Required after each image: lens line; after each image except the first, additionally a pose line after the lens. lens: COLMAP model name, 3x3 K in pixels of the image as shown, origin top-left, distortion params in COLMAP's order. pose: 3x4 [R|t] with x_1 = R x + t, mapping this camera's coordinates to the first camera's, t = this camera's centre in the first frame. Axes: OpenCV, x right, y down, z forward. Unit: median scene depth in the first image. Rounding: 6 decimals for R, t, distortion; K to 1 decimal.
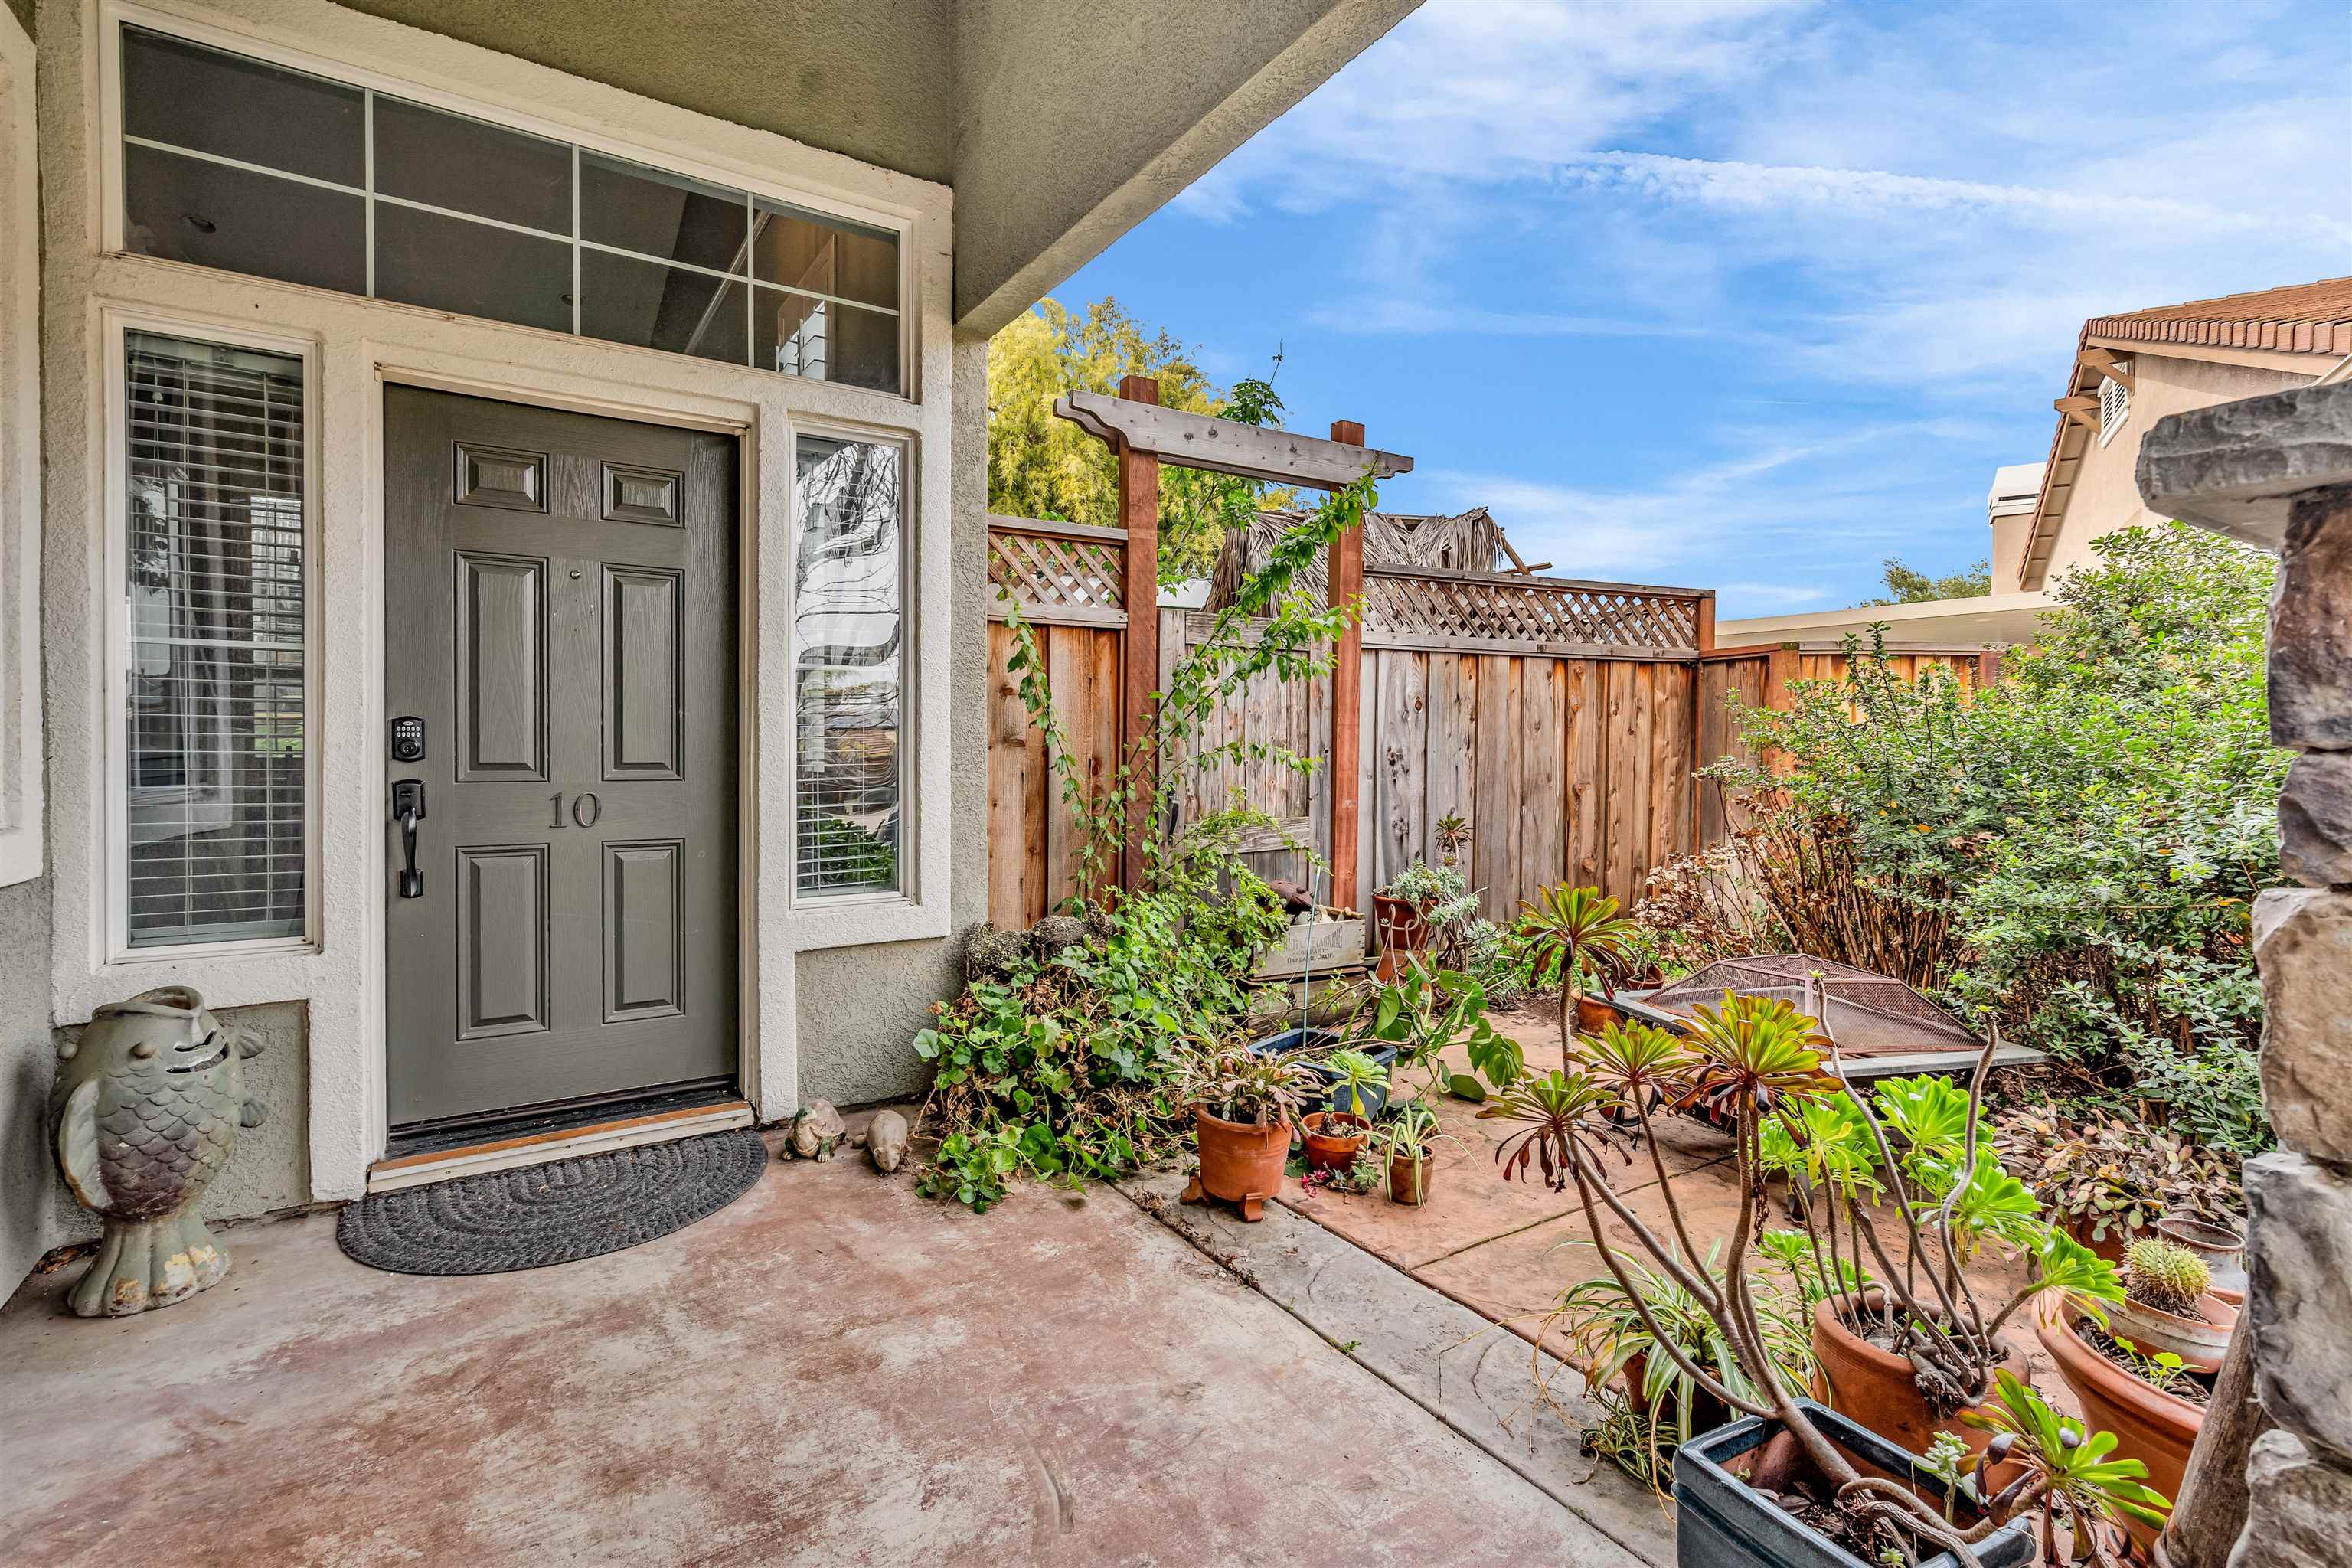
lens RADIAL K [[1078.6, 0, 1177.3], [0, 1078.6, 764.6], [0, 0, 1]] dist [-0.006026, -0.000751]
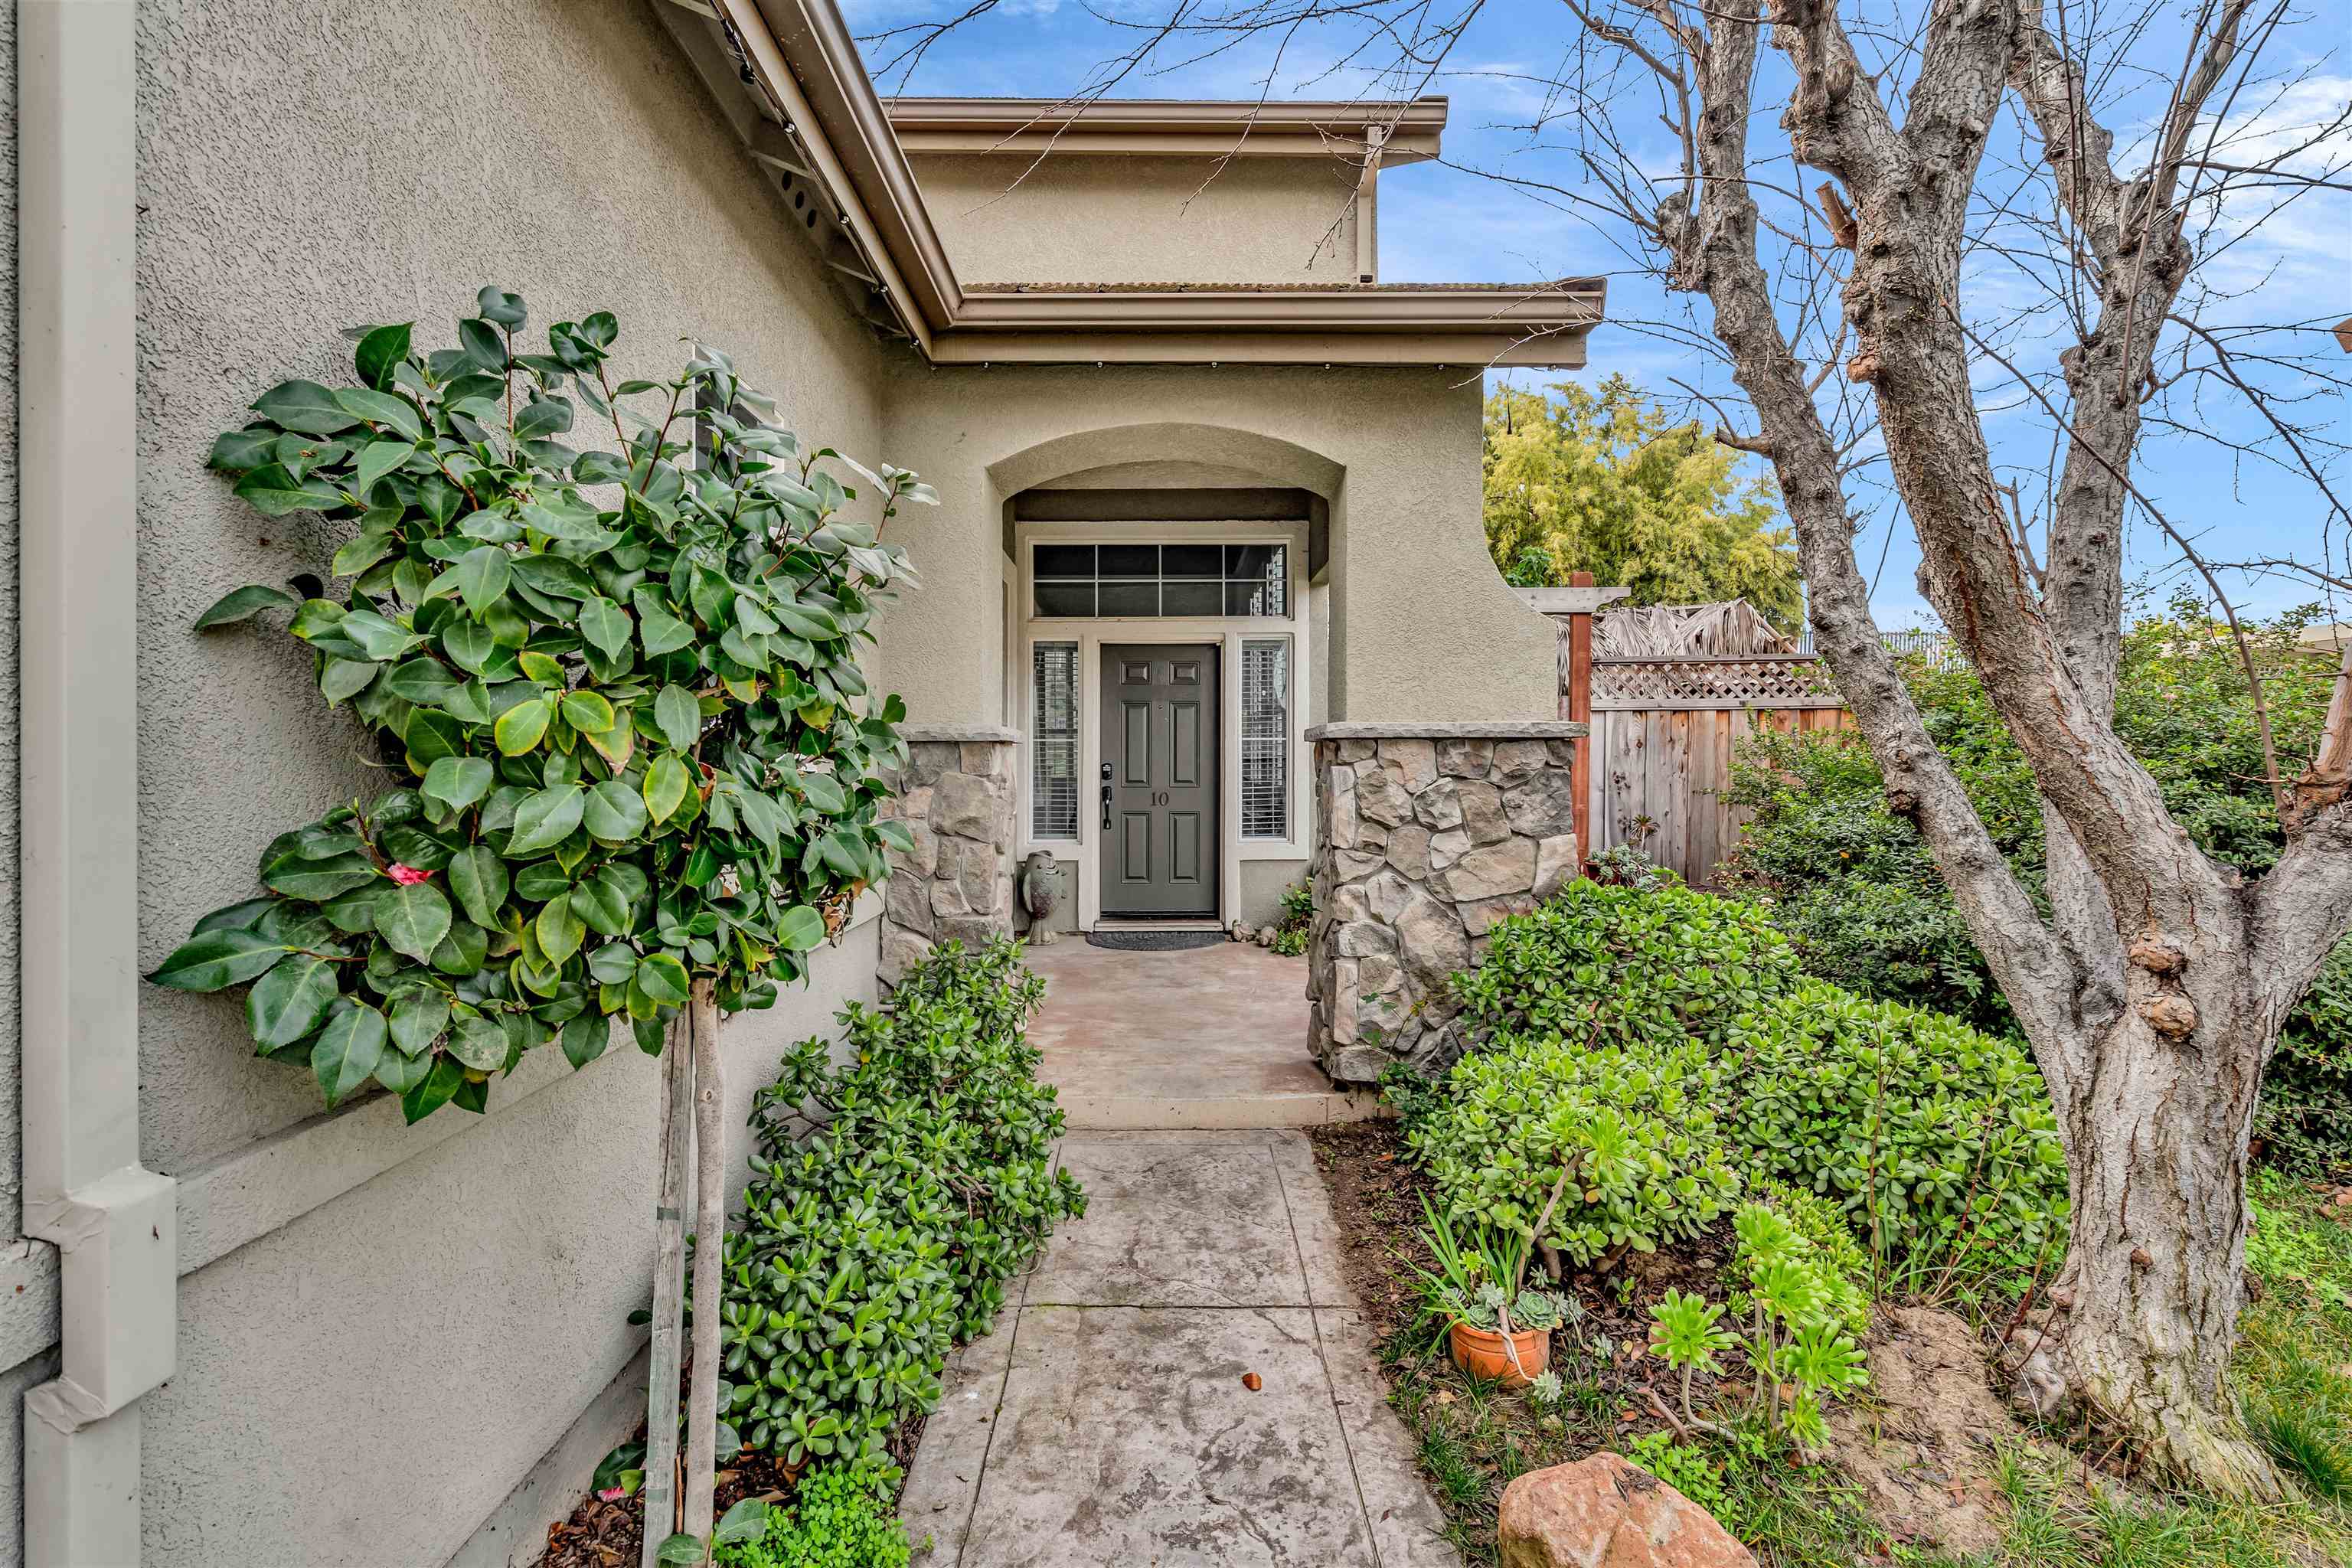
lens RADIAL K [[1078.6, 0, 1173.9], [0, 1078.6, 776.5], [0, 0, 1]] dist [-0.006026, -0.000751]
pose [[0.841545, 0.000276, -0.540186, 0.819222], [-0.004230, 0.999973, -0.006079, 0.004101], [0.540170, 0.007401, 0.841524, -1.096085]]
